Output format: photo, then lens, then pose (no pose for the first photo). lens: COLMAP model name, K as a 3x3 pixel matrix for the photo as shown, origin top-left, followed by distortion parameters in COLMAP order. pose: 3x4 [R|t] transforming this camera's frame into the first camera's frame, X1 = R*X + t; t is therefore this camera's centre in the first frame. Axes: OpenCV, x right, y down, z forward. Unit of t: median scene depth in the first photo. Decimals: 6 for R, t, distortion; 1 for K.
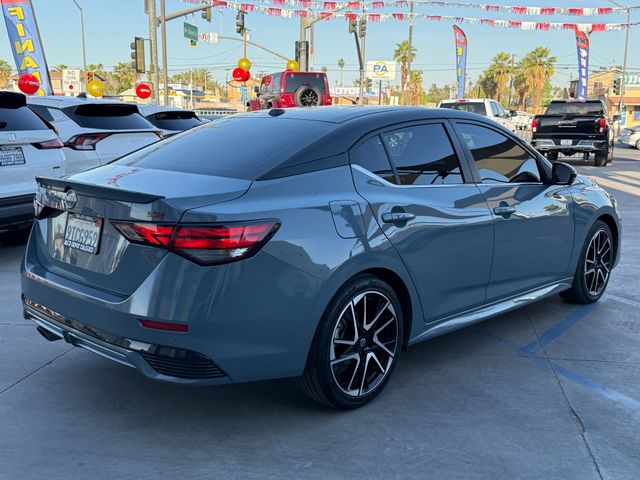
lens RADIAL K [[715.0, 0, 320.0], [0, 715.0, 240.0], [0, 0, 1]] dist [0.184621, -0.441069]
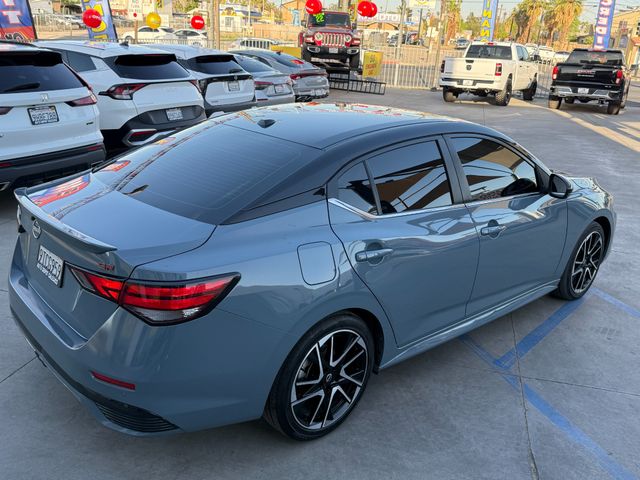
lens RADIAL K [[605.9, 0, 320.0], [0, 605.9, 240.0], [0, 0, 1]] dist [0.111828, -0.227870]
pose [[0.996098, 0.064566, -0.060159, 0.076136], [-0.053973, 0.985057, 0.163553, -0.164574], [0.069820, -0.159668, 0.984699, 0.167212]]
